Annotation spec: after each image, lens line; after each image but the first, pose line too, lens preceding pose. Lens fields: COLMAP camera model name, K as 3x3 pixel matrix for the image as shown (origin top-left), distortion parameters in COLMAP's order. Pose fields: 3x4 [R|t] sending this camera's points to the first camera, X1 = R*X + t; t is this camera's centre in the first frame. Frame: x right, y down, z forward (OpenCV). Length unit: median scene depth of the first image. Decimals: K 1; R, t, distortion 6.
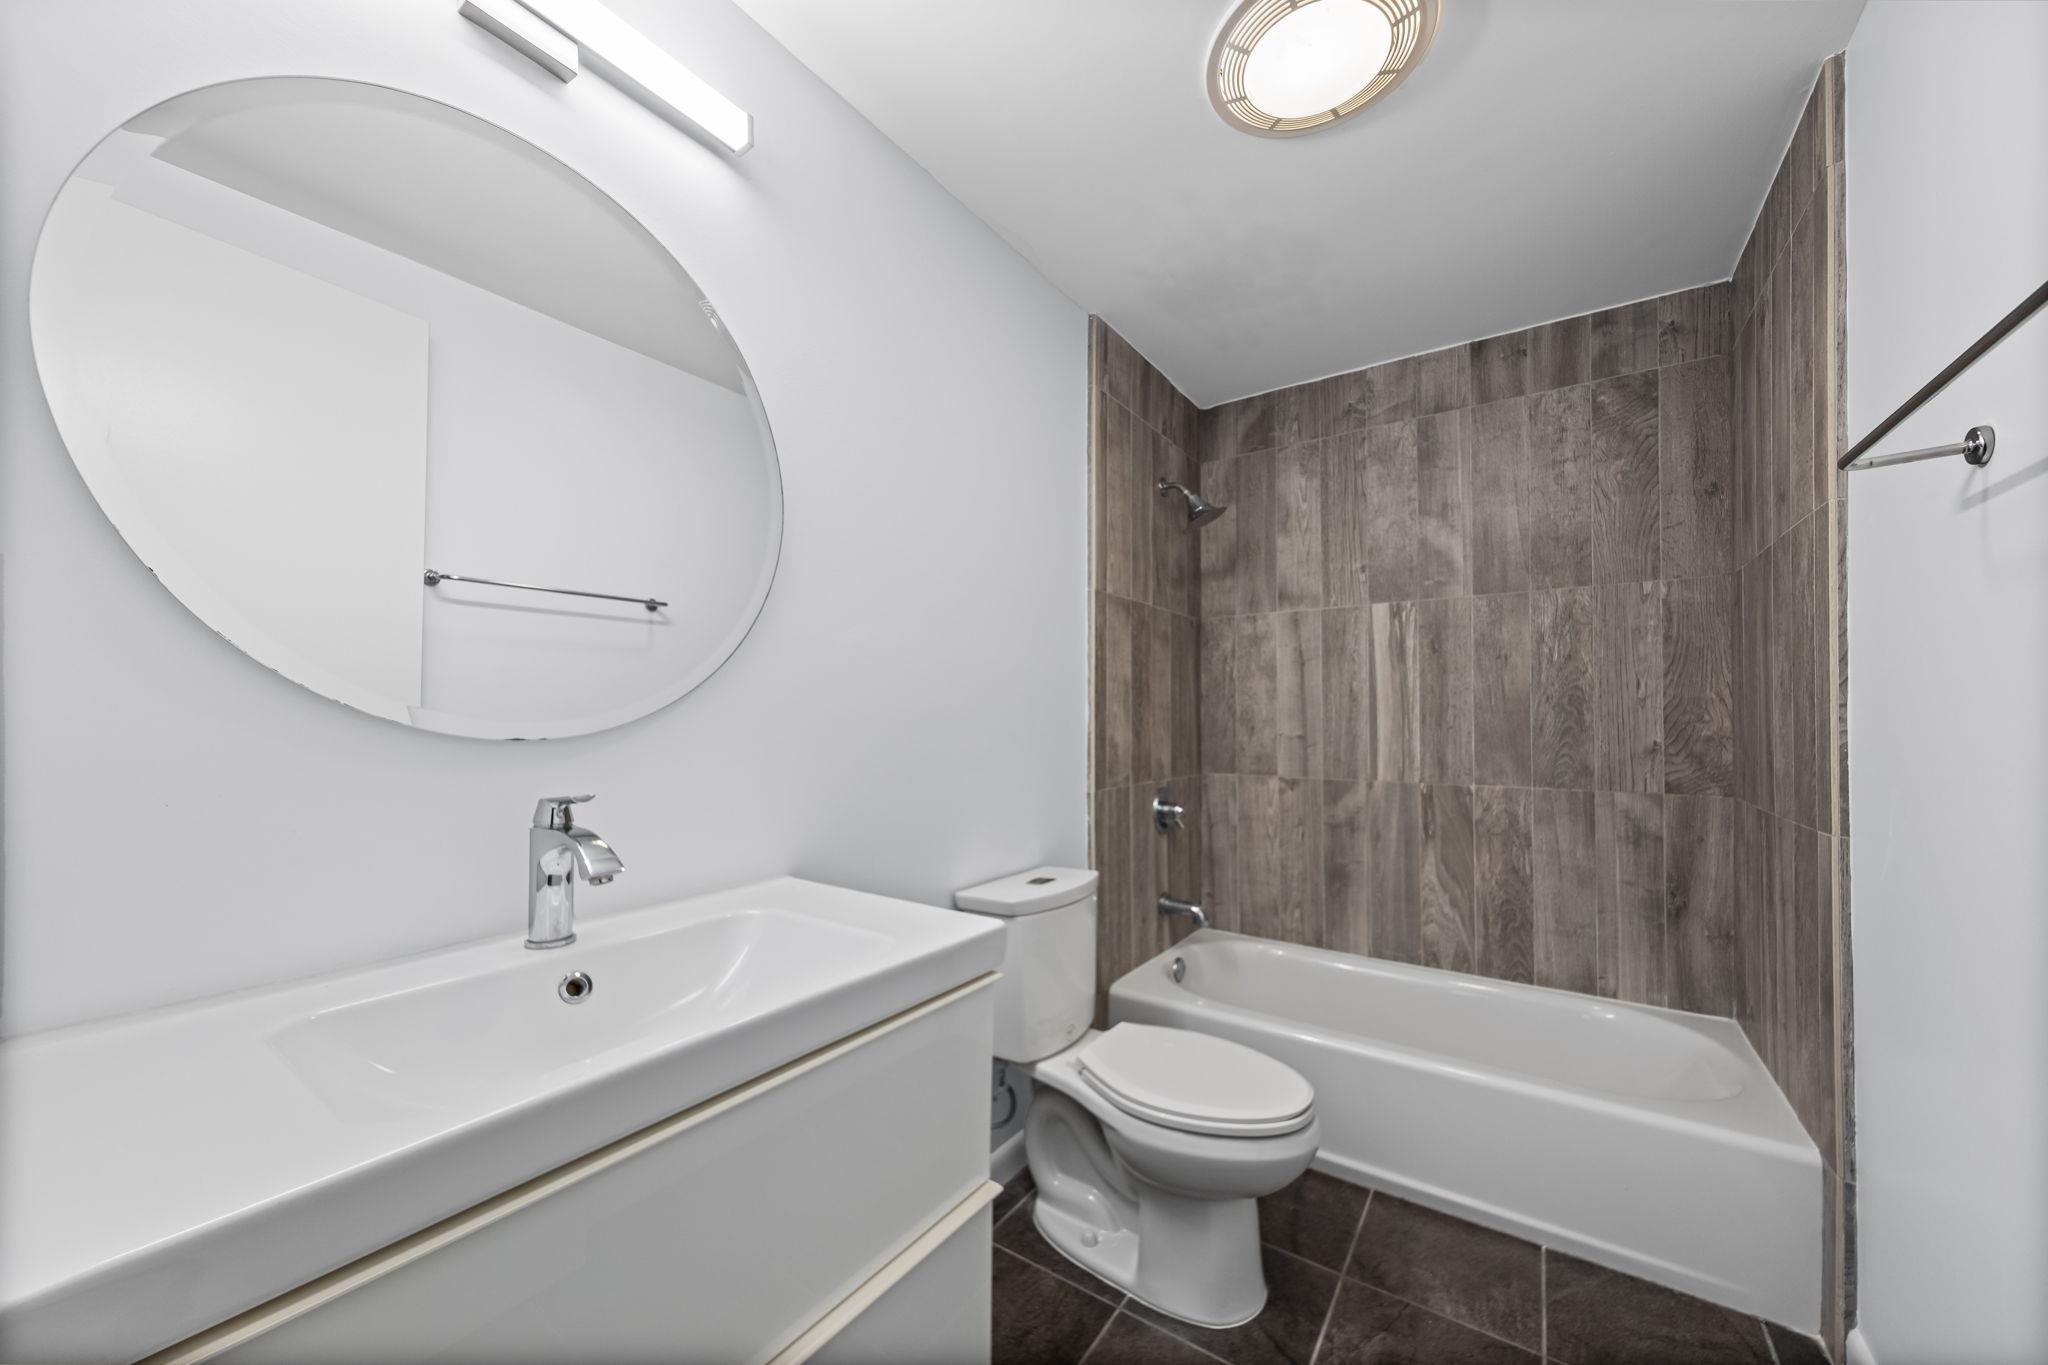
lens RADIAL K [[800.6, 0, 1024.0], [0, 800.6, 682.5], [0, 0, 1]] dist [0.019936, -0.006097]
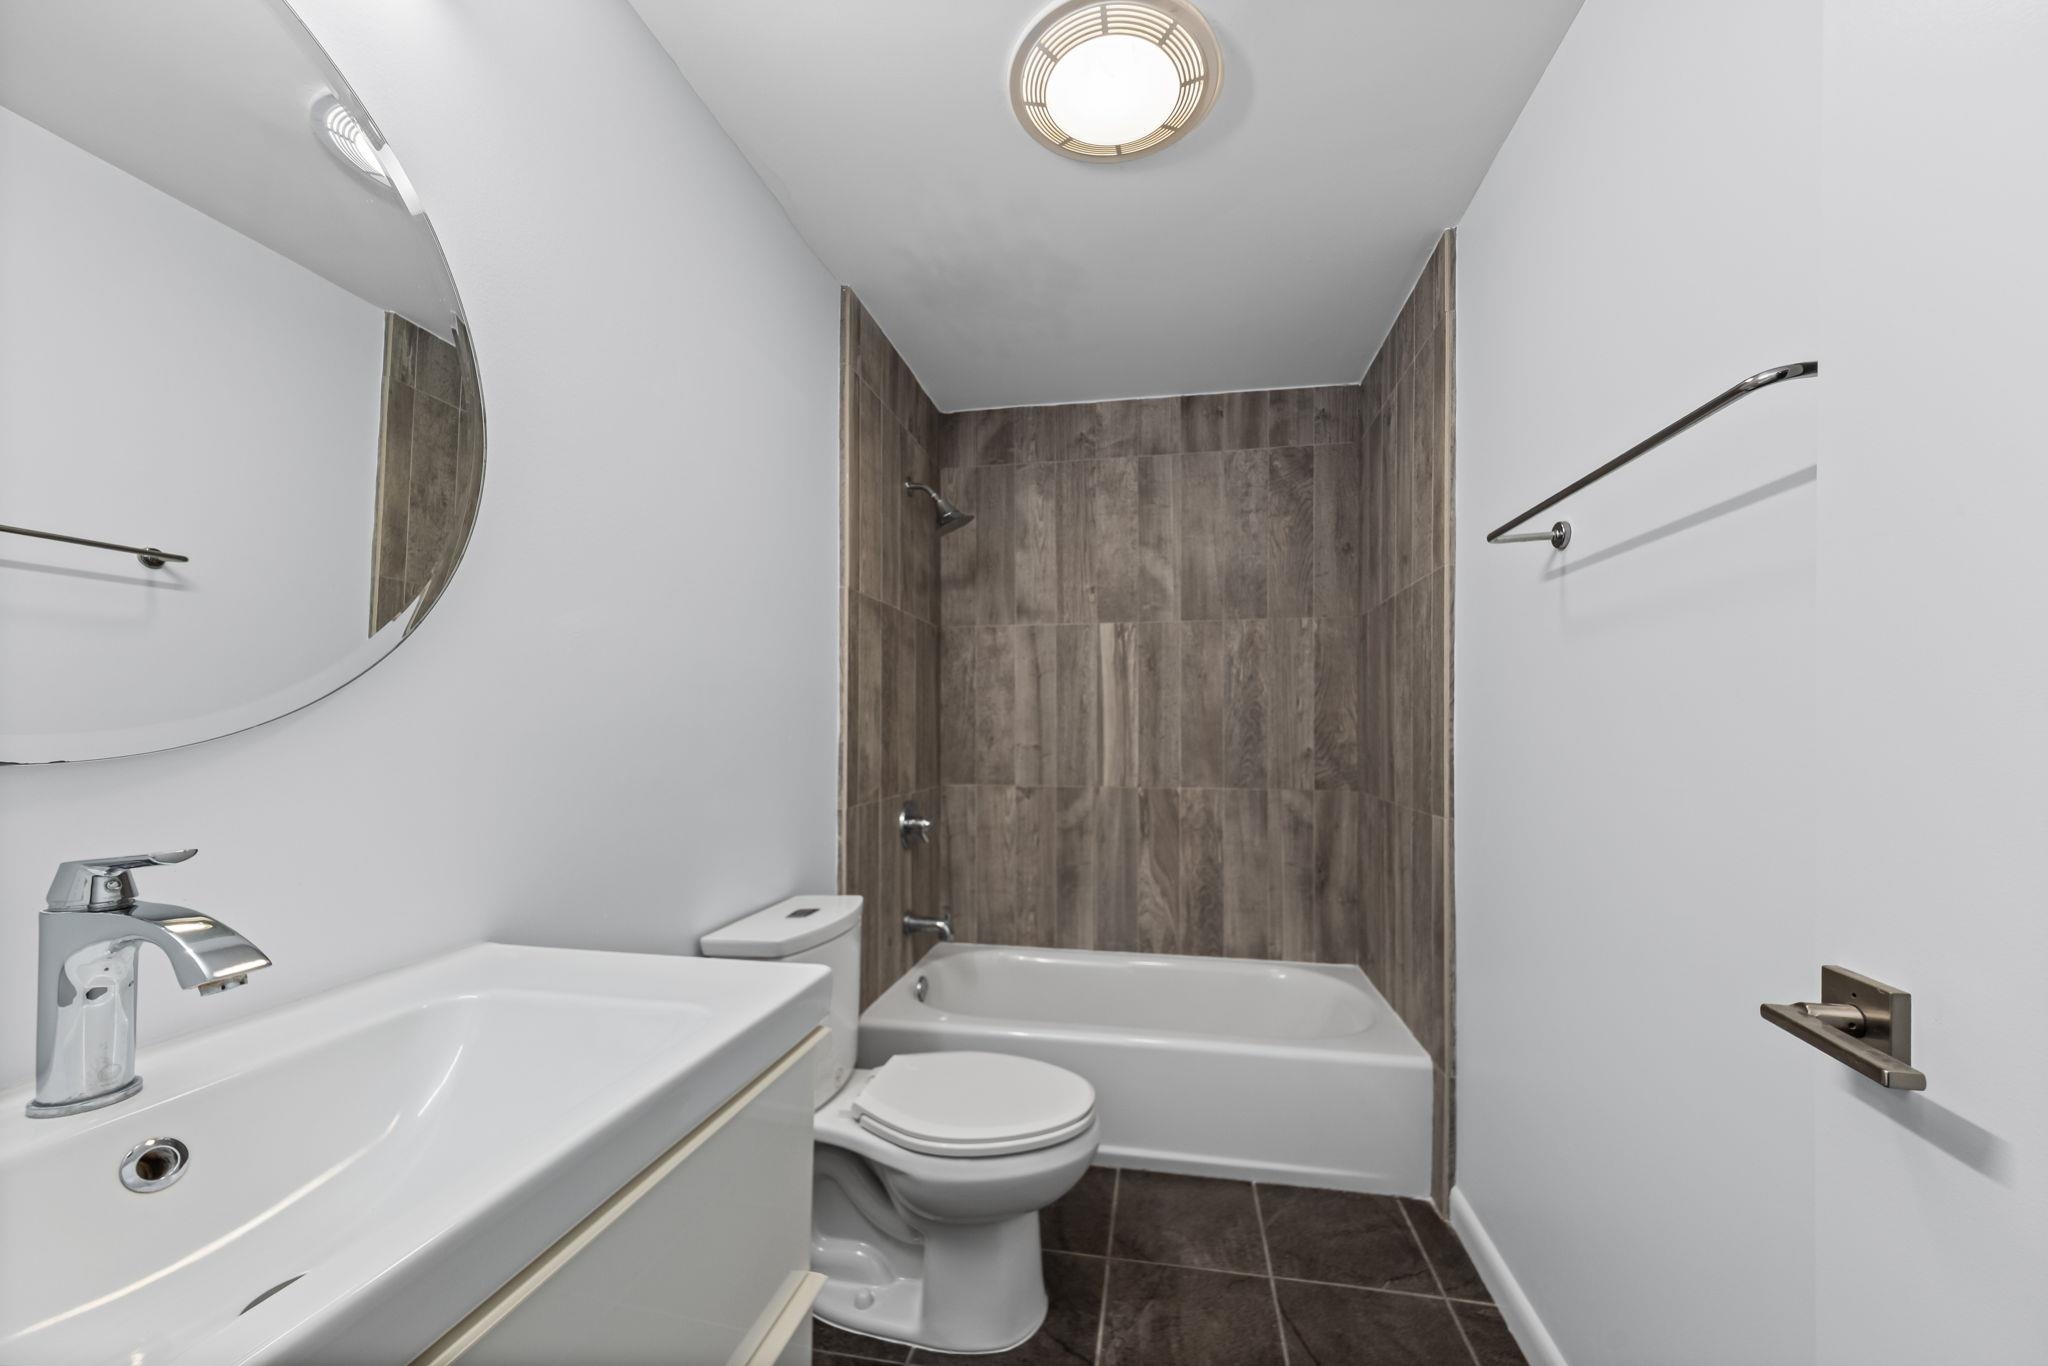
lens RADIAL K [[801.2, 0, 987.2], [0, 801.2, 698.8], [0, 0, 1]] dist [0.034641, -0.014568]
pose [[0.893780, 0.017715, 0.448155, -0.203698], [-0.021544, 0.999762, 0.003449, 0.004161], [-0.447987, -0.012737, 0.893949, 0.117149]]
